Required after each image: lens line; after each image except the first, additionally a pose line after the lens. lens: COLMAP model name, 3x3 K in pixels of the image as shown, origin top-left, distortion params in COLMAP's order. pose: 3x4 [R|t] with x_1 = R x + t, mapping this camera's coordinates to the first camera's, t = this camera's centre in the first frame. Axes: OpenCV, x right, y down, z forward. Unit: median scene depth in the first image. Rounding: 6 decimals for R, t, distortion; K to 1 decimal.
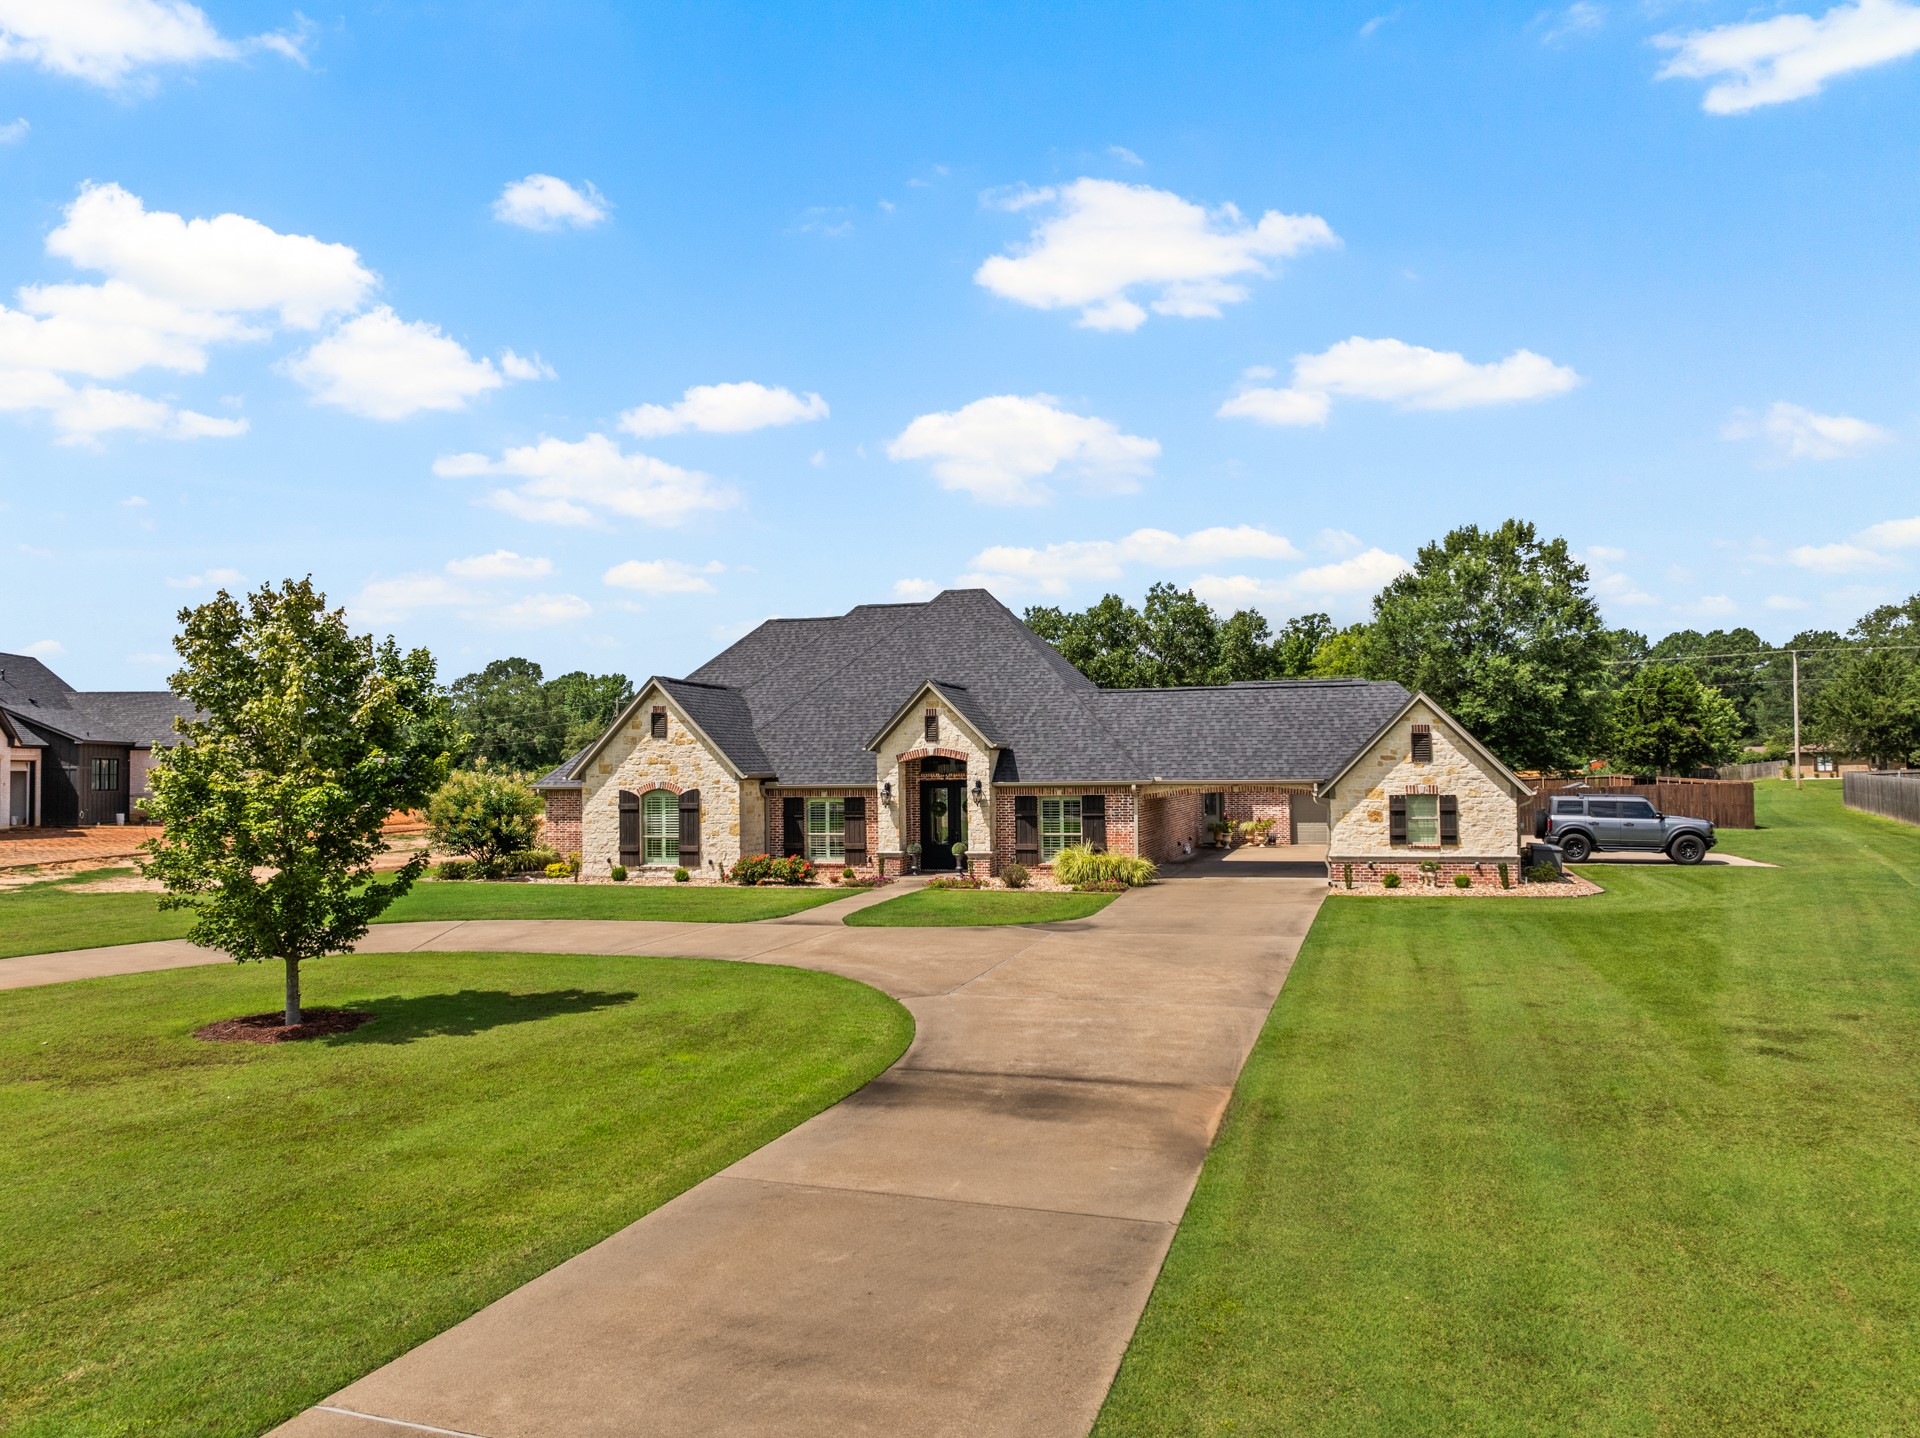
lens RADIAL K [[1346.8, 0, 968.1], [0, 1346.8, 712.4], [0, 0, 1]] dist [-0.023513, -0.041365]
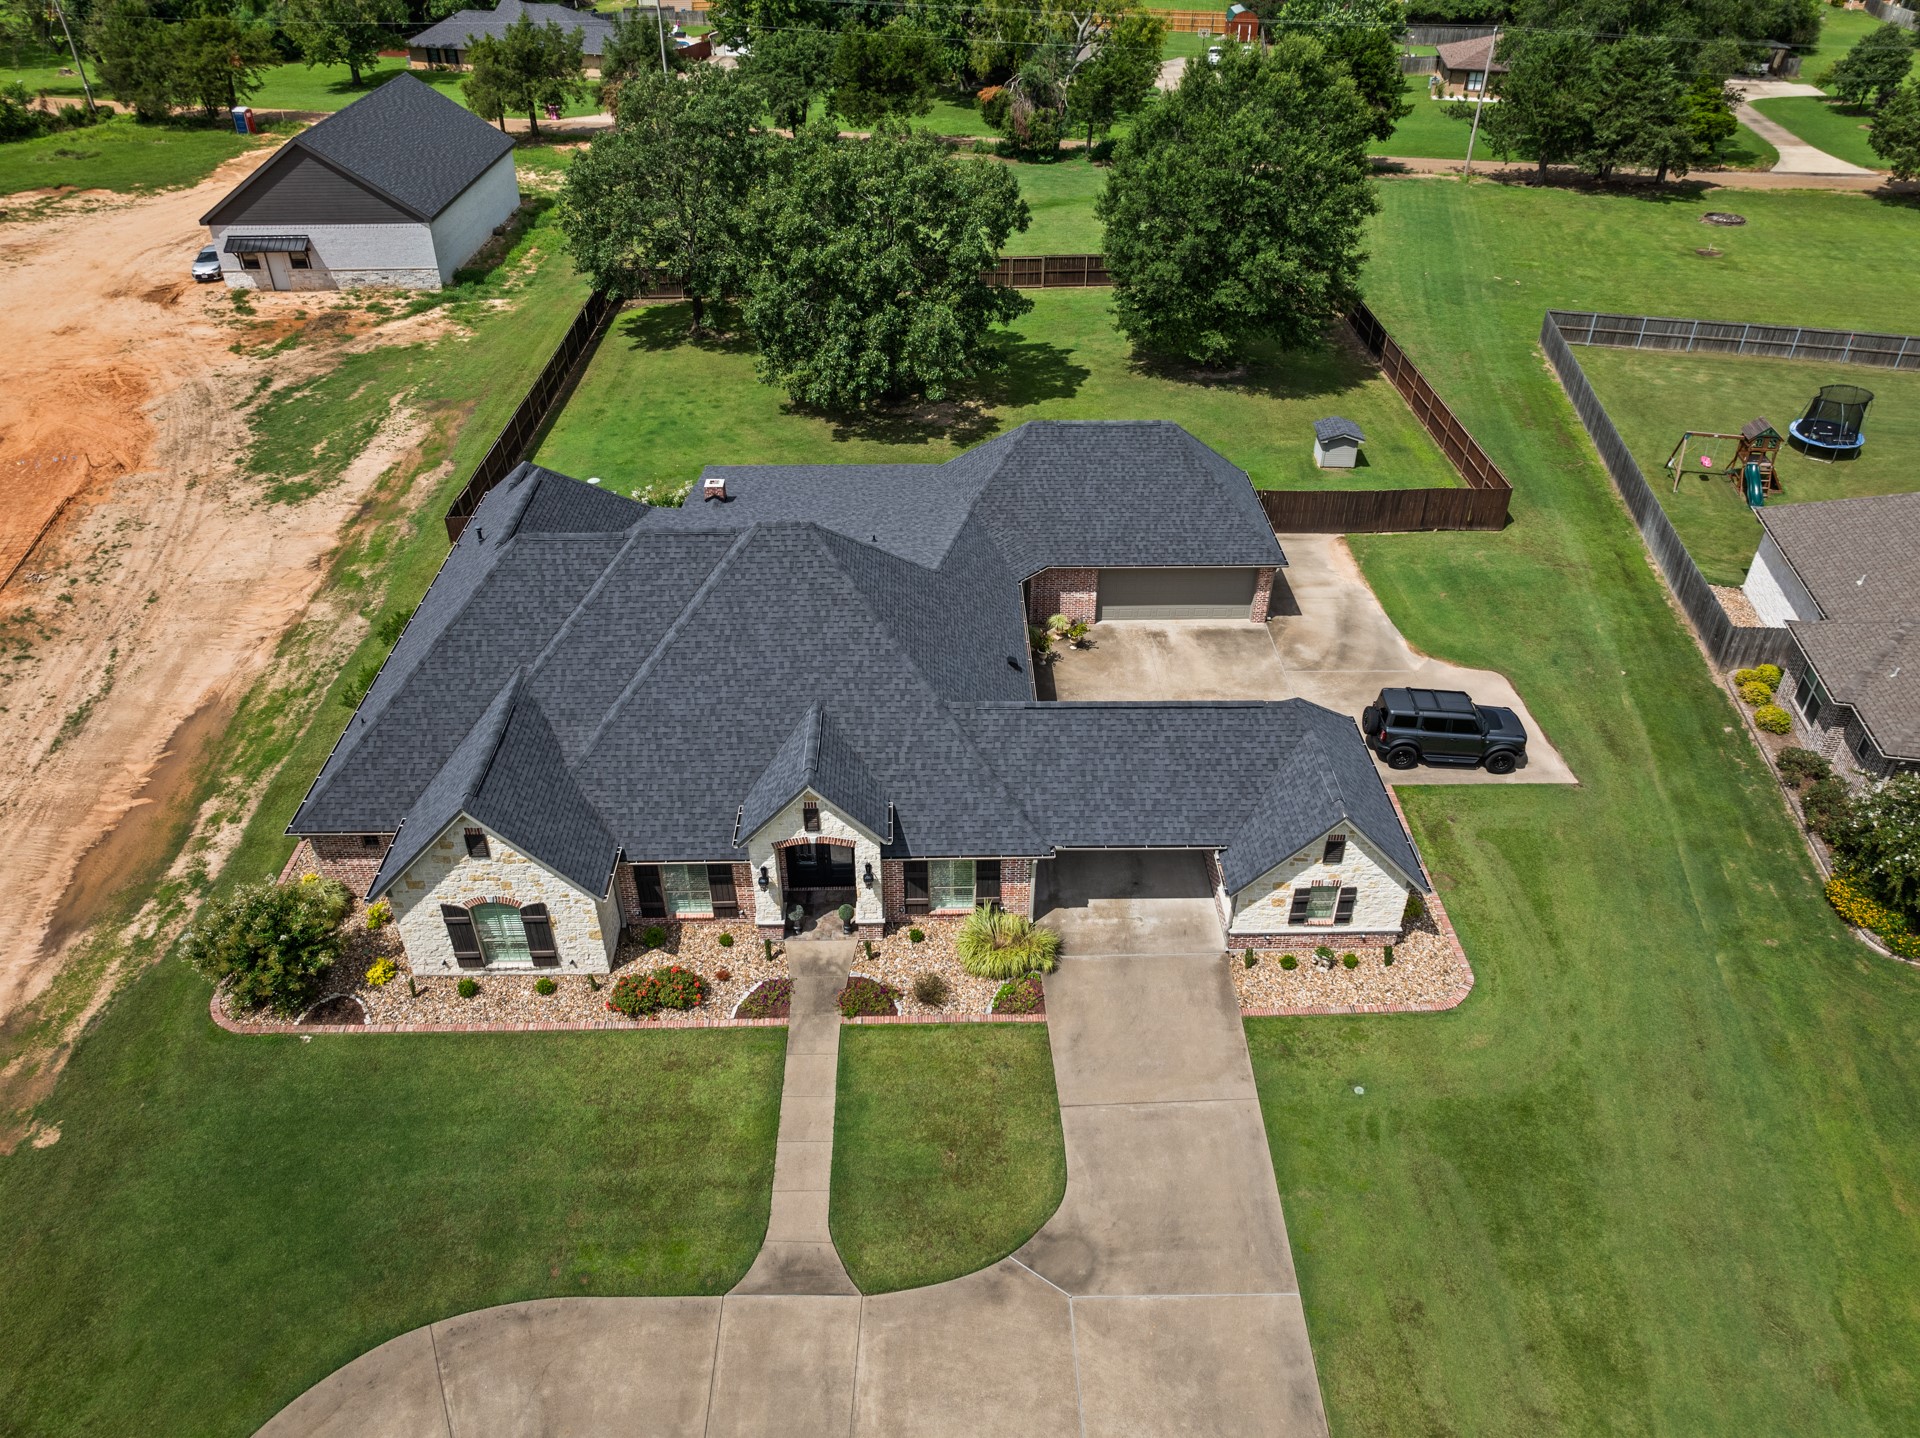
lens RADIAL K [[1346.8, 0, 968.1], [0, 1346.8, 712.4], [0, 0, 1]] dist [-0.023513, -0.041365]
pose [[0.952275, -0.158144, 0.261079, -0.146311], [-0.032057, 0.798777, 0.600772, -0.568274], [-0.303553, -0.580470, 0.755586, 0.336327]]
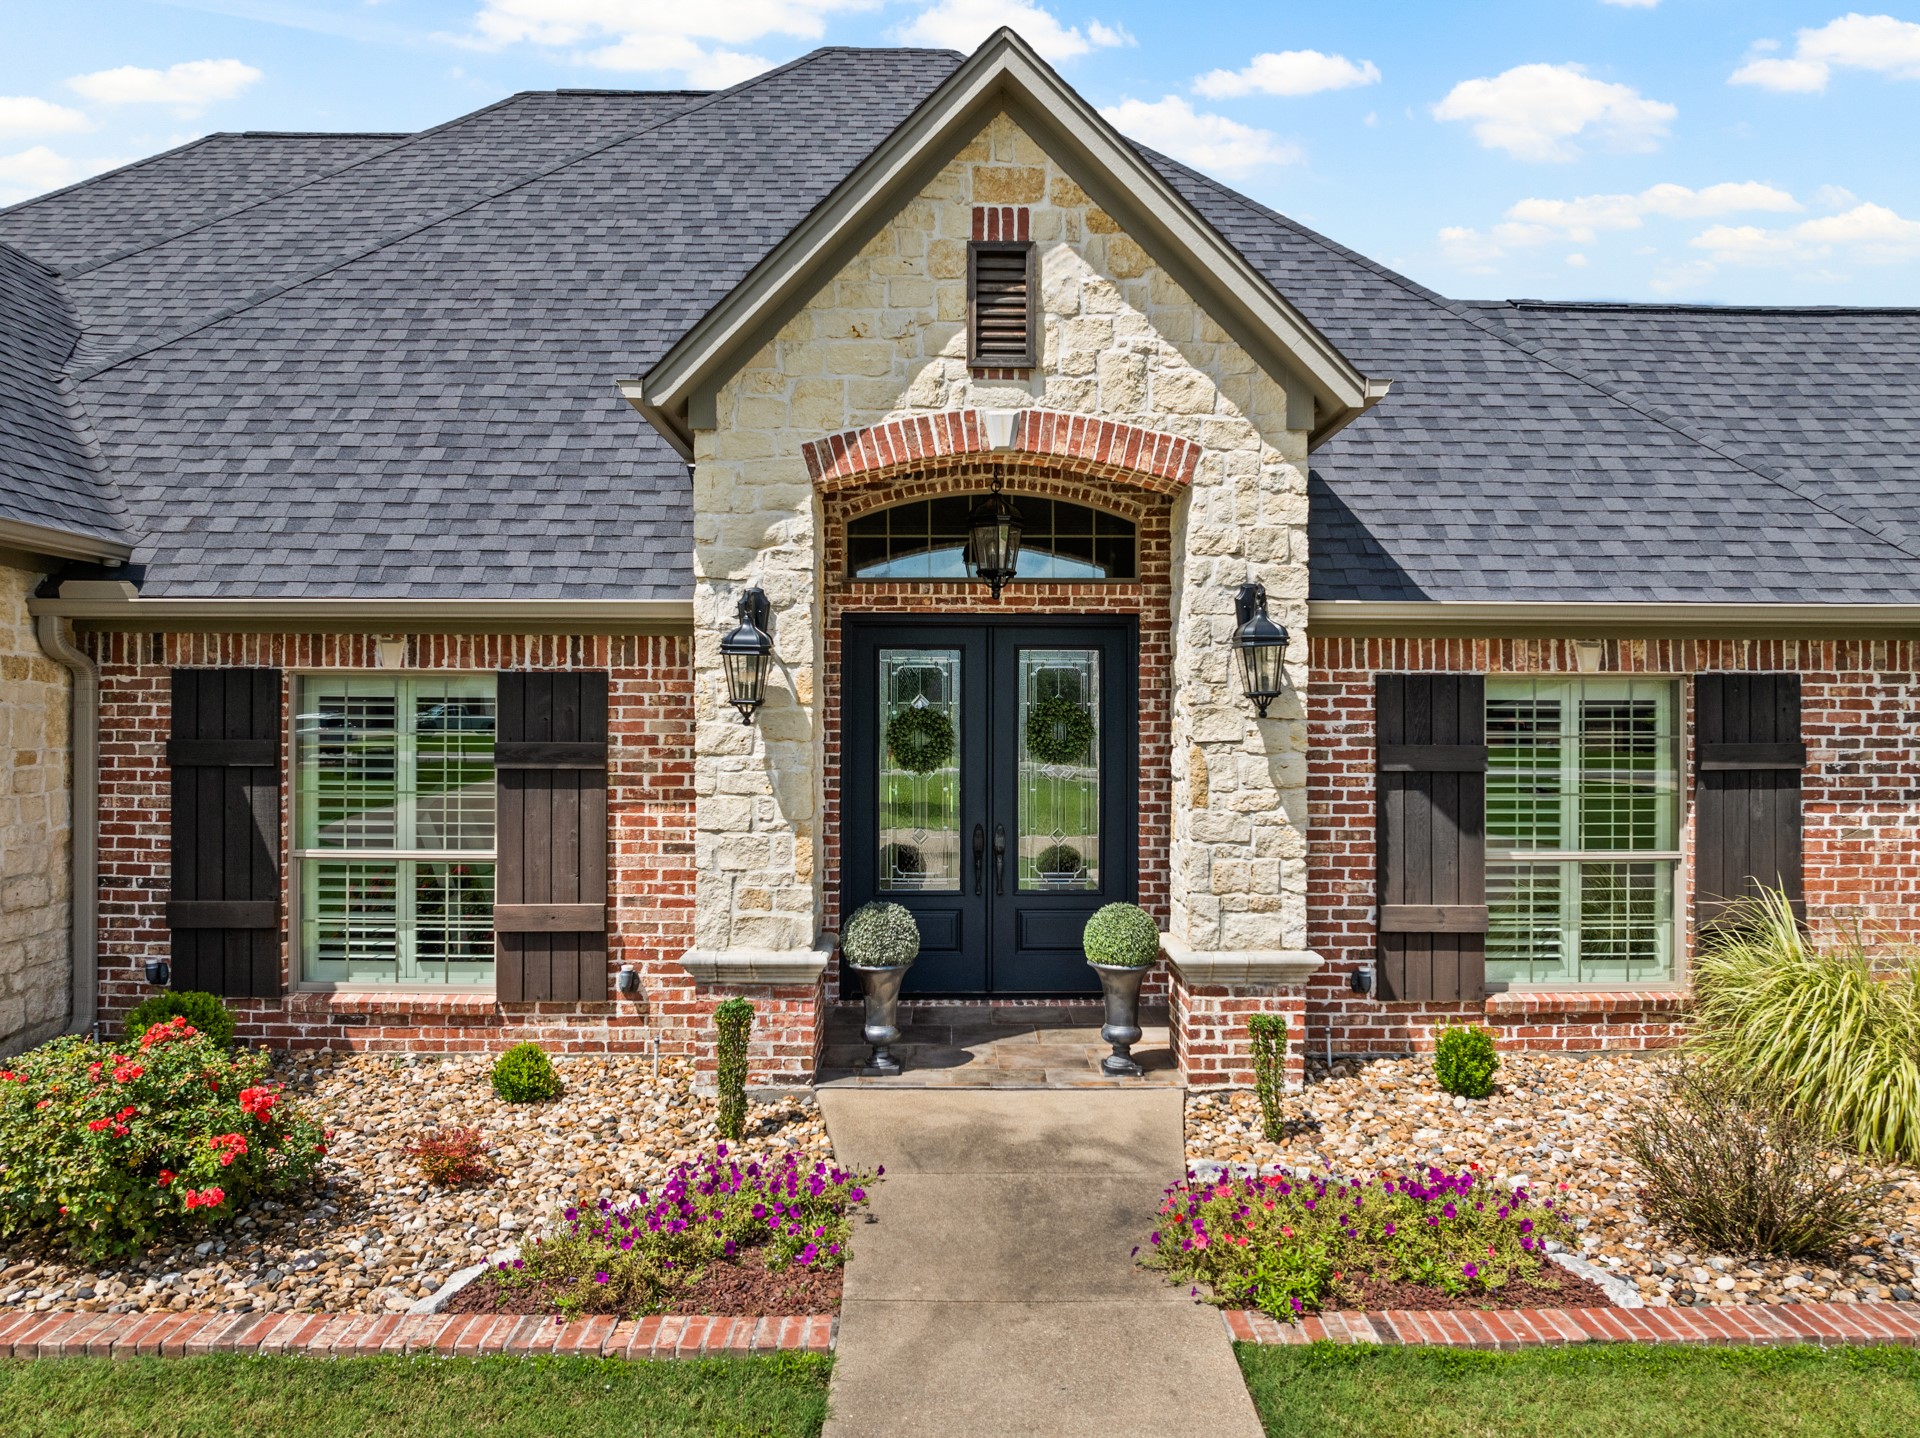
lens RADIAL K [[1358.4, 0, 967.9], [0, 1358.4, 708.6], [0, 0, 1]] dist [-0.038665, 0.000224]
pose [[0.957346, 0.019566, 0.288280, -0.084495], [-0.027900, 0.999302, 0.024826, 0.062778], [-0.287593, -0.031810, 0.957224, 0.801543]]
